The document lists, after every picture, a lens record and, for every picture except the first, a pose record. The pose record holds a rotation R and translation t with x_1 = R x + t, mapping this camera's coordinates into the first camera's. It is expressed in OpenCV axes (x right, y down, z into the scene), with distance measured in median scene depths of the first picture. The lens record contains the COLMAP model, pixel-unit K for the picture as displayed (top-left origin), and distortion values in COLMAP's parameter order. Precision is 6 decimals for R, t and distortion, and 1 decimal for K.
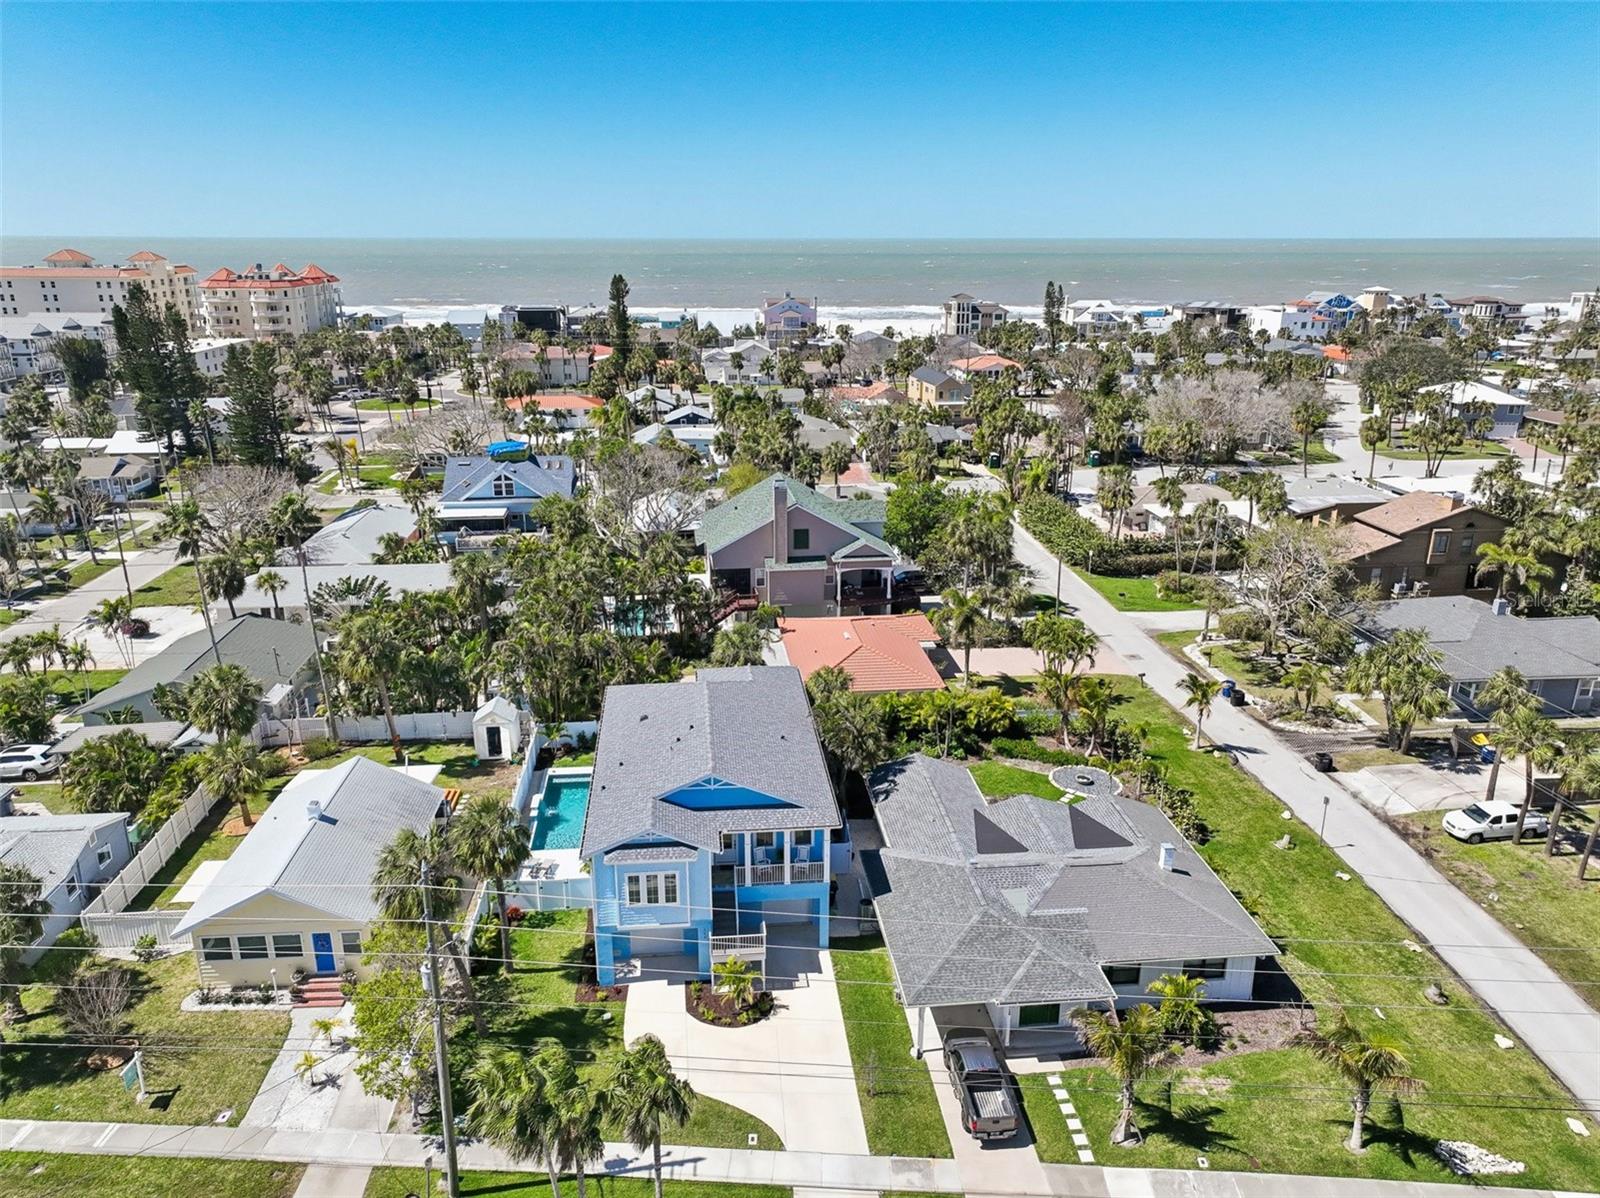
lens RADIAL K [[1134.7, 0, 800.0], [0, 1134.7, 599.0], [0, 0, 1]] dist [0.005521, 0.003987]
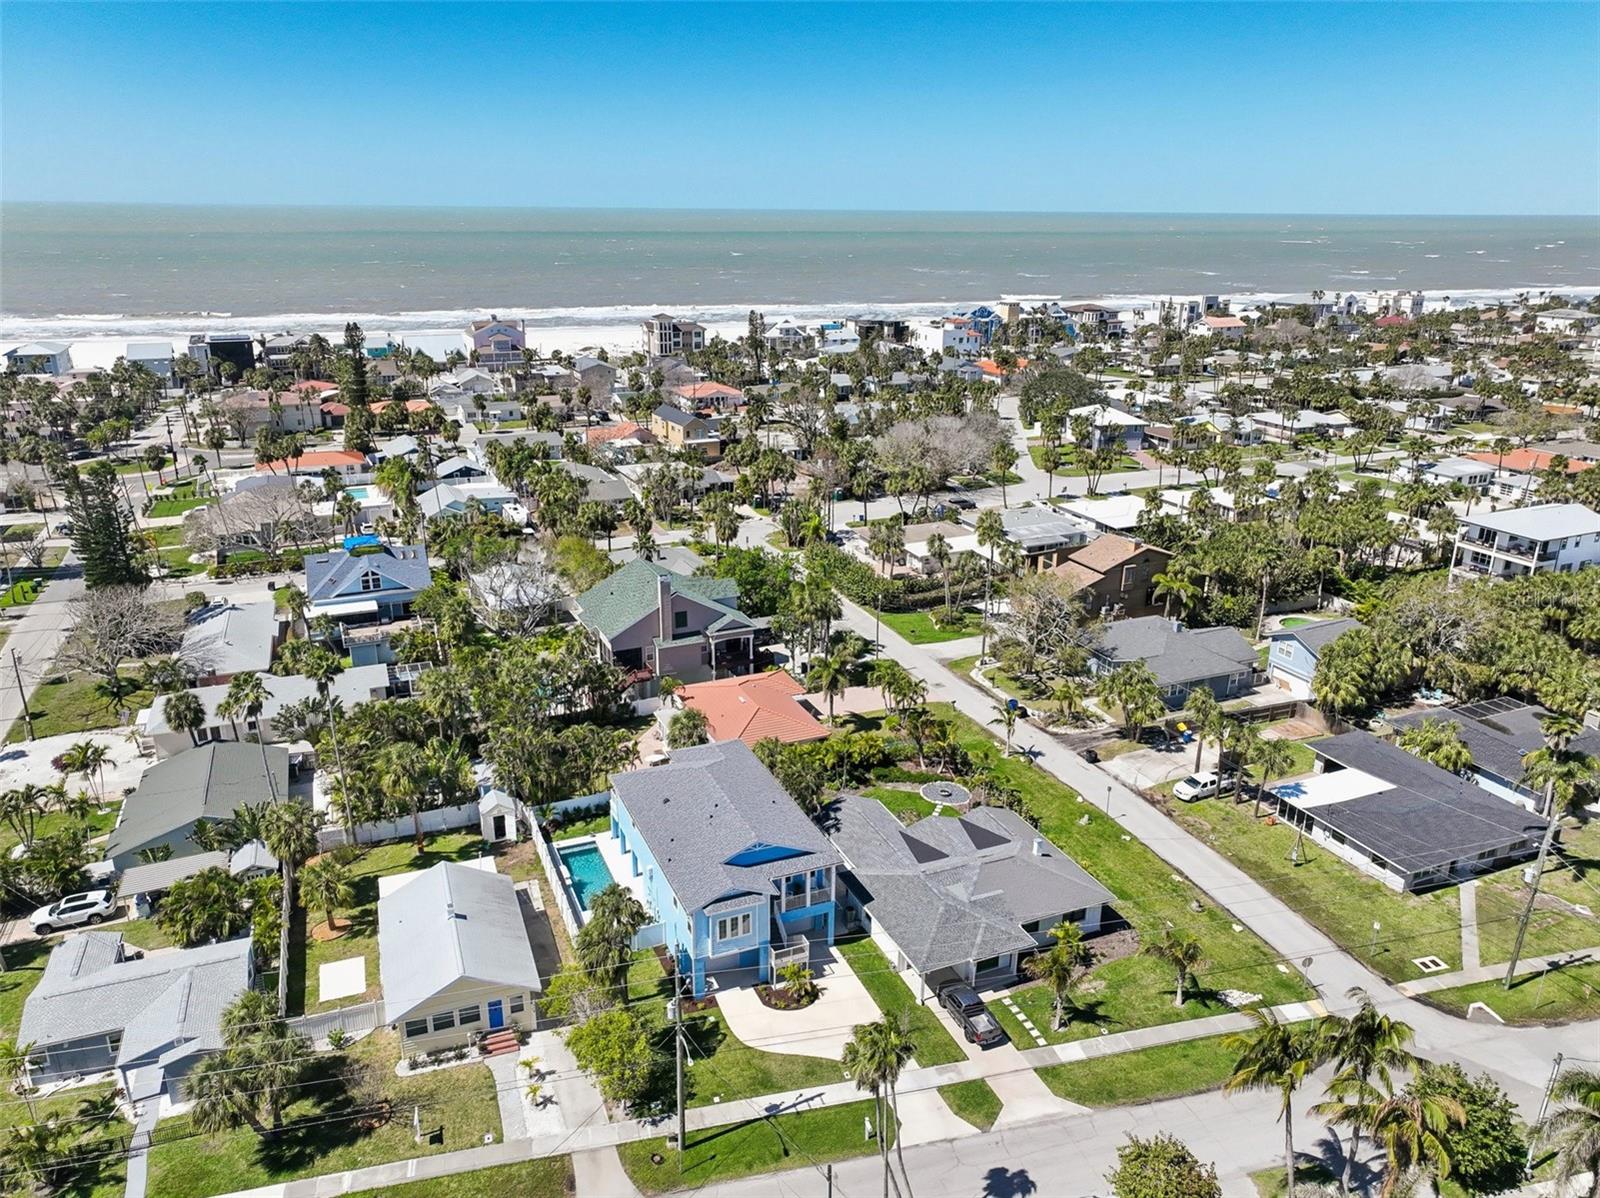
lens RADIAL K [[1134.7, 0, 800.0], [0, 1134.7, 599.0], [0, 0, 1]] dist [0.005521, 0.003987]
pose [[0.953551, -0.090801, 0.287221, -0.283238], [0.083415, 0.995795, 0.037876, -0.138101], [-0.289453, -0.012158, 0.957115, -0.268253]]
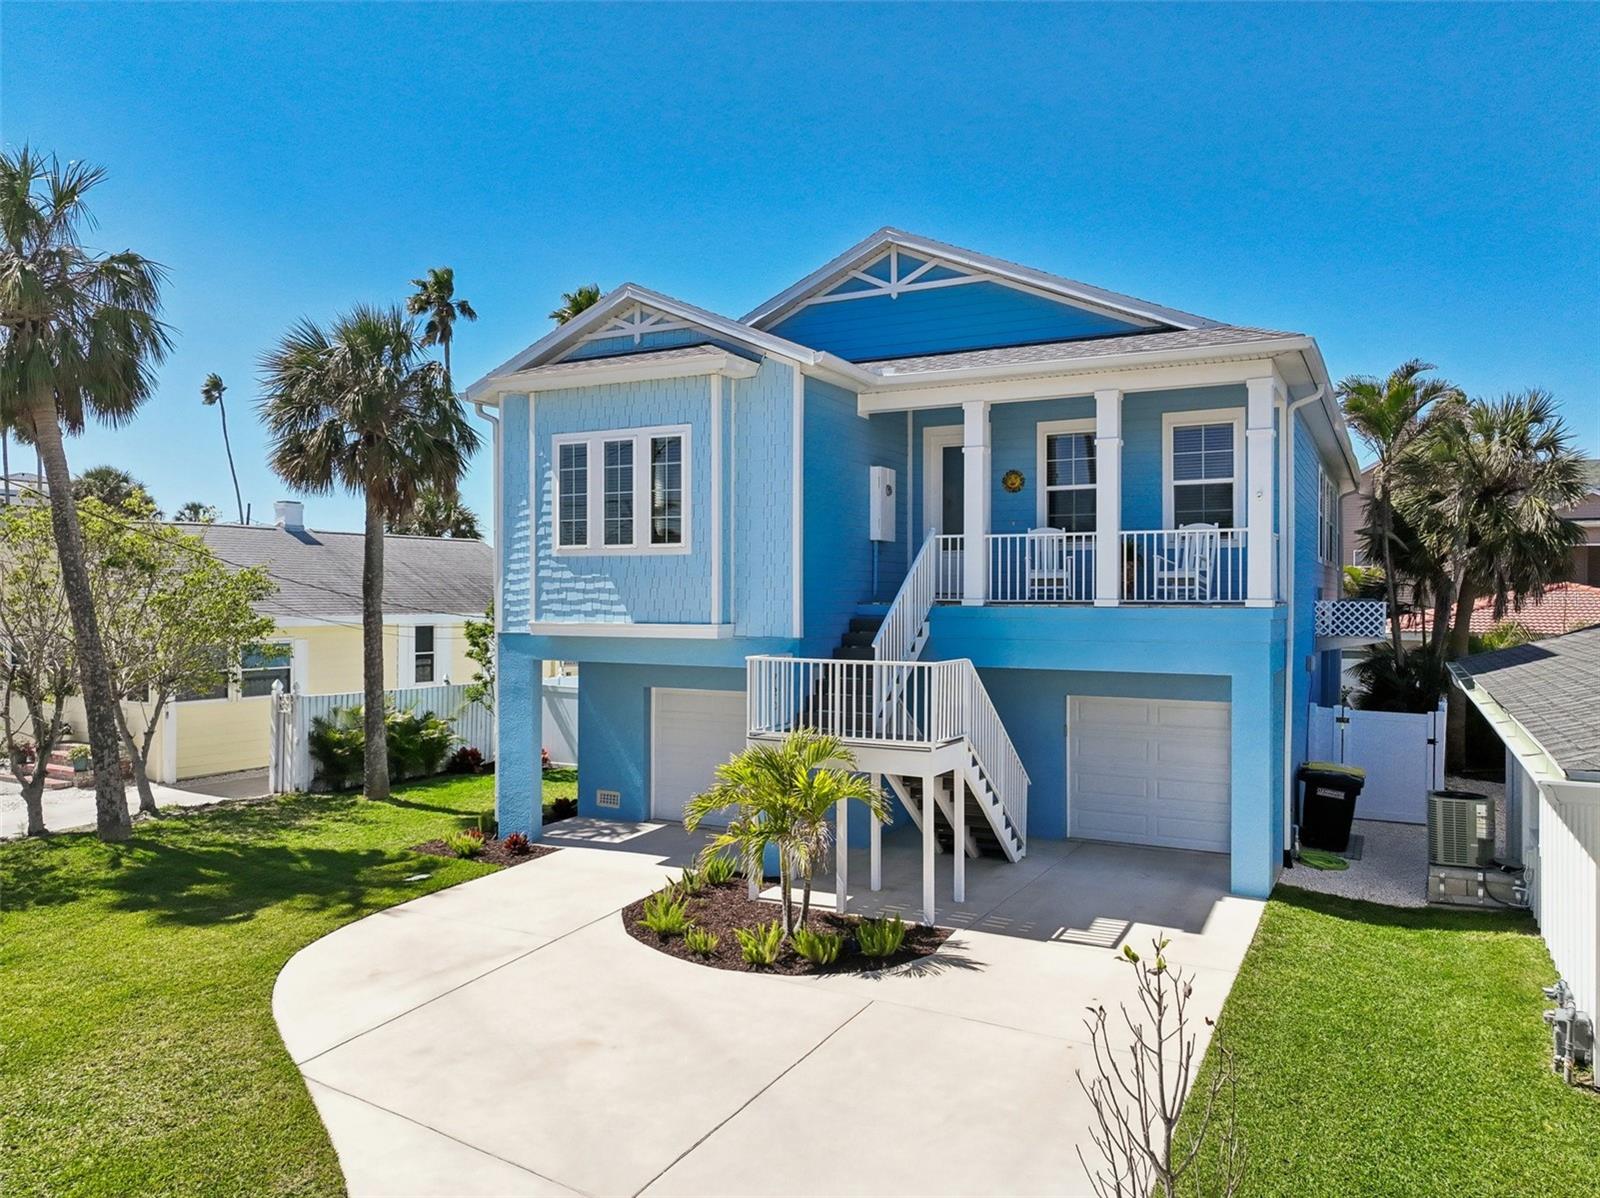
lens RADIAL K [[1134.7, 0, 800.0], [0, 1134.7, 599.0], [0, 0, 1]] dist [0.005521, 0.003987]
pose [[0.834932, 0.001669, -0.550351, 0.056339], [-0.164946, 0.954786, -0.247341, 0.233491], [0.525054, 0.297291, 0.797456, 0.518185]]
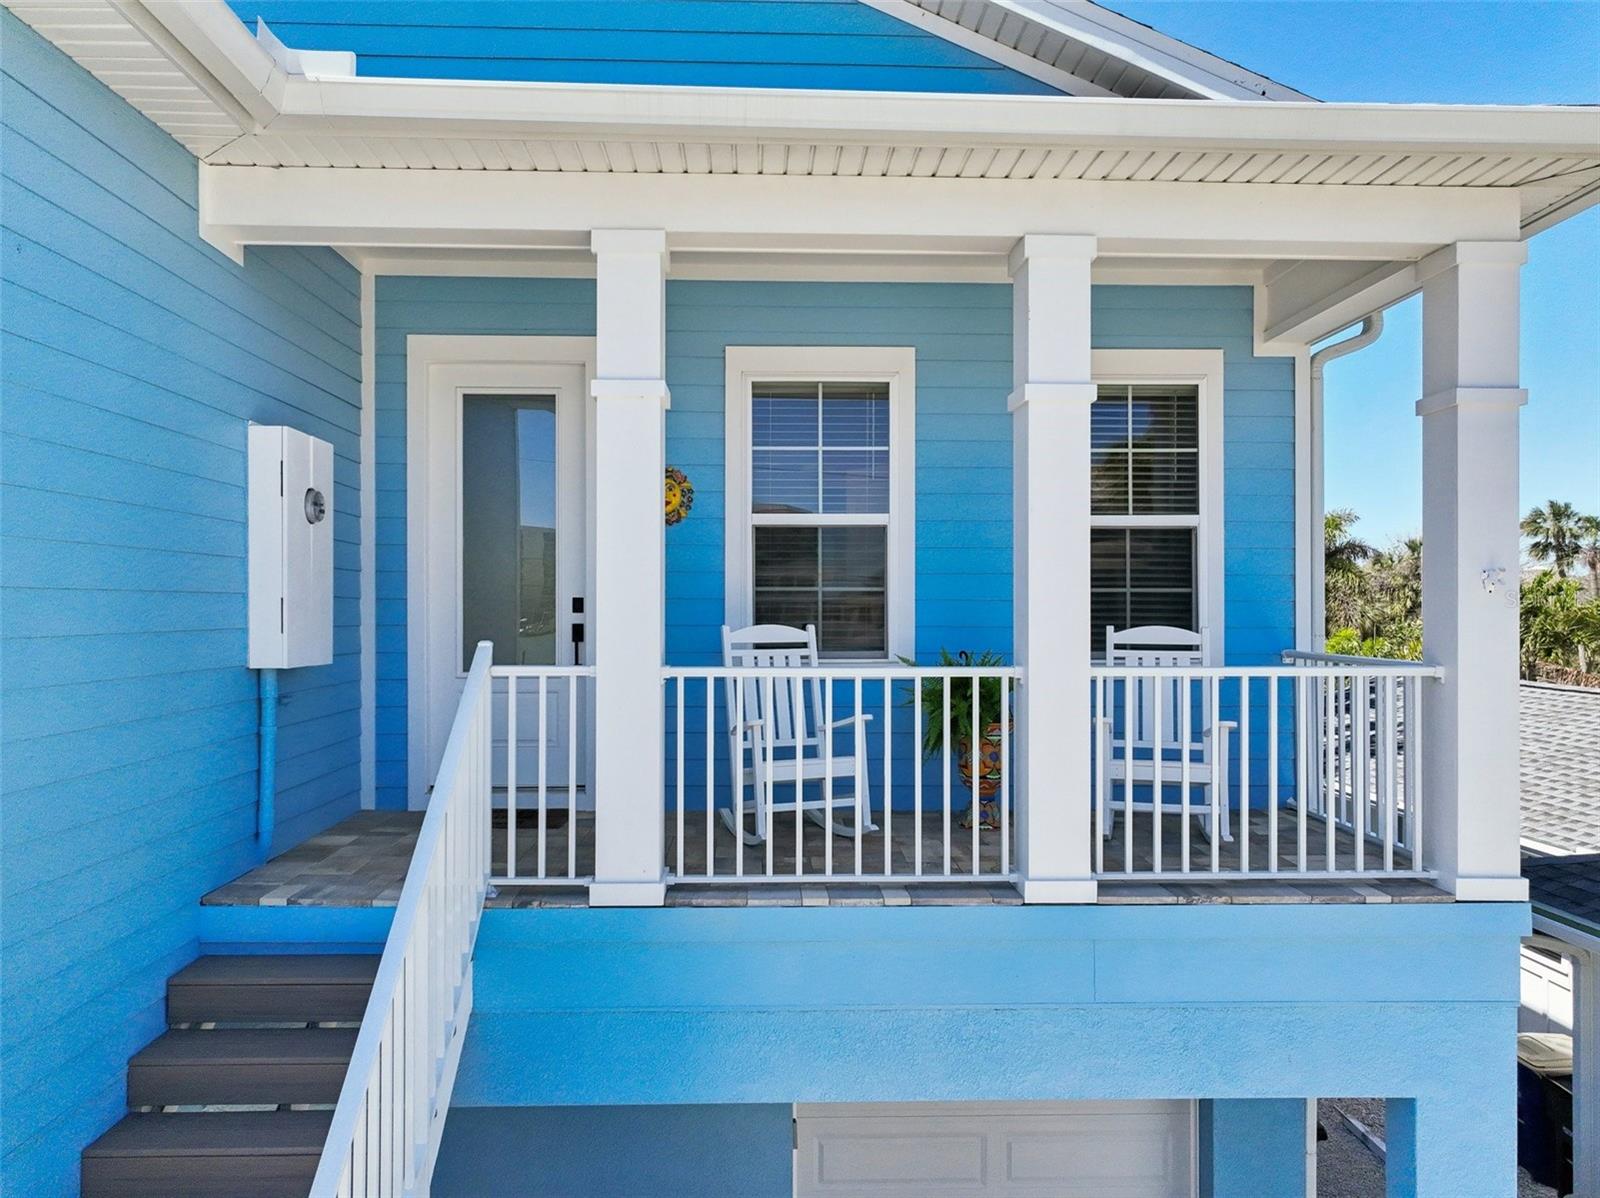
lens RADIAL K [[1134.7, 0, 800.0], [0, 1134.7, 599.0], [0, 0, 1]] dist [0.005521, 0.003987]
pose [[0.998037, 0.001630, -0.062601, -0.018355], [-0.020509, 0.953037, -0.302160, 0.180539], [0.059168, 0.302851, 0.951200, 0.636968]]
